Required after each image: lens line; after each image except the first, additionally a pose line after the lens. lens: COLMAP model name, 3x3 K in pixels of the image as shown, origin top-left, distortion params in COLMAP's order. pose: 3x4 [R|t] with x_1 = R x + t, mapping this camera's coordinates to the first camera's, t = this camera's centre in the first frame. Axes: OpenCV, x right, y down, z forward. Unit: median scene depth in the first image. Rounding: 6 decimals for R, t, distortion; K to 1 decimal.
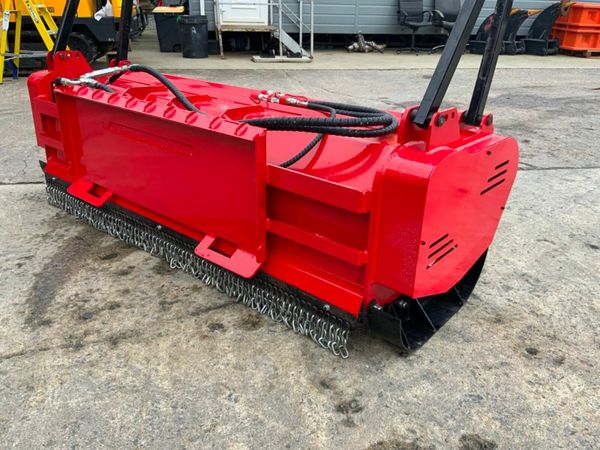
lens RADIAL K [[497.4, 0, 300.0], [0, 497.4, 225.0], [0, 0, 1]] dist [0.061902, -0.124643]
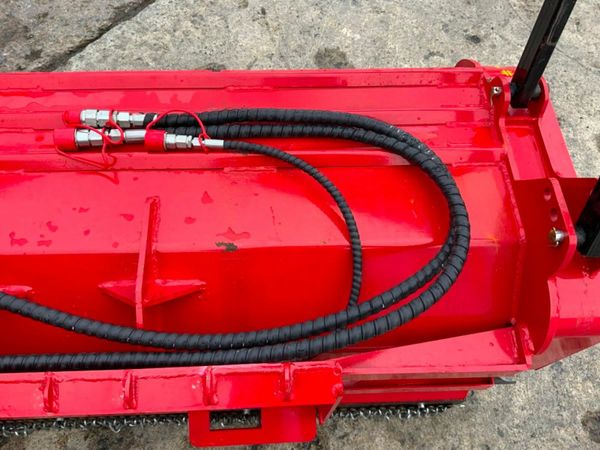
lens RADIAL K [[497.4, 0, 300.0], [0, 497.4, 225.0], [0, 0, 1]] dist [0.061902, -0.124643]
pose [[0.730376, -0.605799, 0.315530, -0.143764], [0.253638, 0.669458, 0.698208, -0.550711], [-0.634208, -0.429924, 0.642609, 0.628388]]
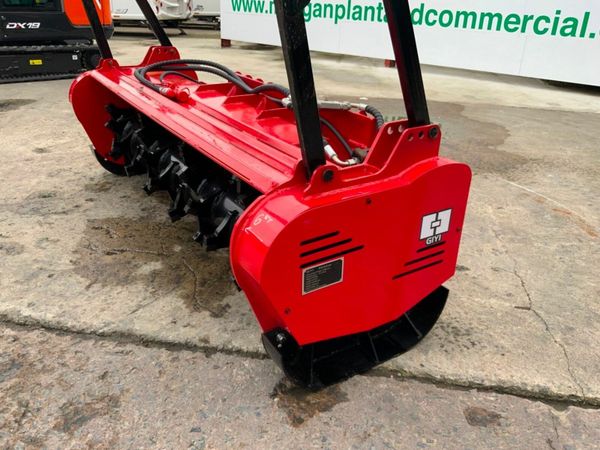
lens RADIAL K [[497.4, 0, 300.0], [0, 497.4, 225.0], [0, 0, 1]] dist [0.061902, -0.124643]
pose [[-0.956066, -0.174202, 0.235777, -0.717568], [0.060453, 0.669841, 0.740040, -0.972323], [-0.286849, 0.721781, -0.629881, 2.081863]]
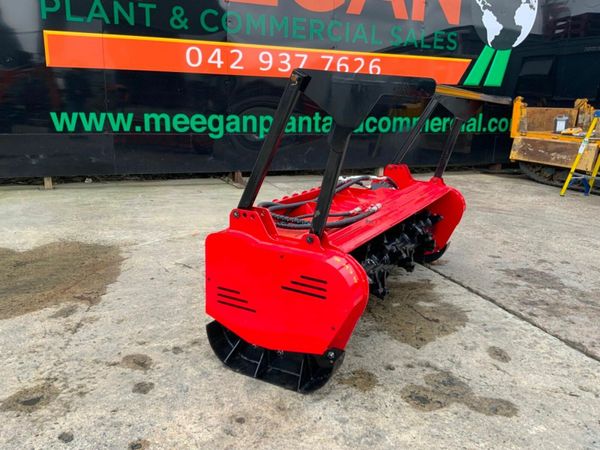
lens RADIAL K [[493.8, 0, 300.0], [0, 493.8, 225.0], [0, 0, 1]] dist [0.105235, -0.216659]
pose [[0.211898, 0.221560, -0.951846, 1.364486], [-0.423679, 0.898505, 0.114826, -0.328591], [0.880679, 0.378946, 0.284262, 0.539100]]
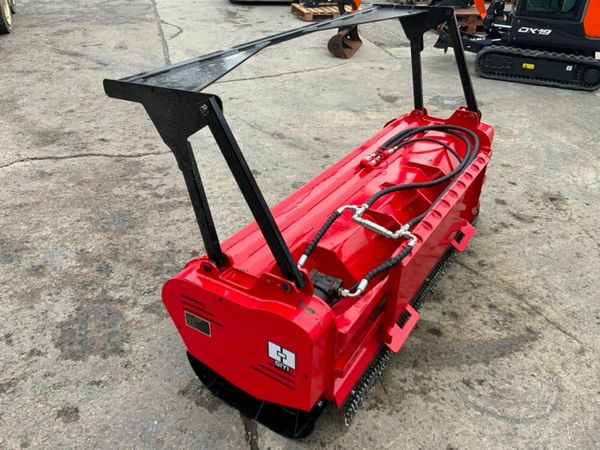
lens RADIAL K [[498.3, 0, 300.0], [0, 498.3, 225.0], [0, 0, 1]] dist [0.060205, -0.126707]
pose [[-0.134638, -0.542232, 0.829371, -1.410390], [0.375968, 0.746451, 0.549054, -1.068537], [-0.916799, 0.385740, 0.103361, 1.275530]]
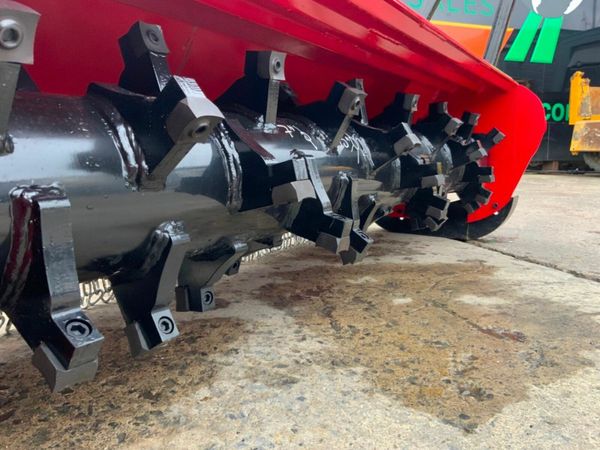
lens RADIAL K [[497.4, 0, 300.0], [0, 497.4, 225.0], [0, 0, 1]] dist [0.061902, -0.124643]
pose [[0.150759, 0.130583, -0.979908, 0.487647], [-0.402029, 0.913665, 0.059904, -0.103195], [0.903130, 0.384920, 0.190241, 1.130680]]
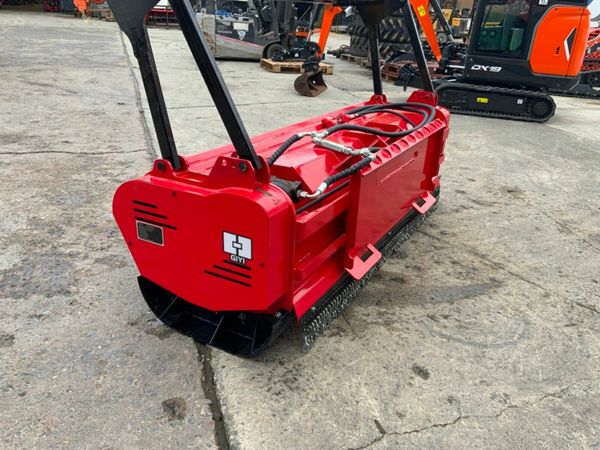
lens RADIAL K [[497.4, 0, 300.0], [0, 497.4, 225.0], [0, 0, 1]] dist [0.061902, -0.124643]
pose [[-0.186368, -0.414910, 0.890571, -1.566707], [0.345265, 0.820977, 0.454740, -0.770865], [-0.919815, 0.392232, -0.009750, 1.392986]]
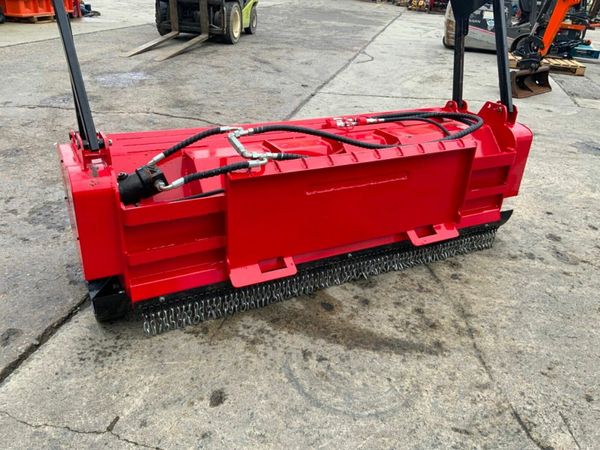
lens RADIAL K [[497.4, 0, 300.0], [0, 497.4, 225.0], [0, 0, 1]] dist [0.061902, -0.124643]
pose [[0.372548, -0.412638, 0.831226, -1.420377], [0.330610, 0.895952, 0.296592, -0.495054], [-0.867124, 0.164317, 0.470208, 0.634962]]
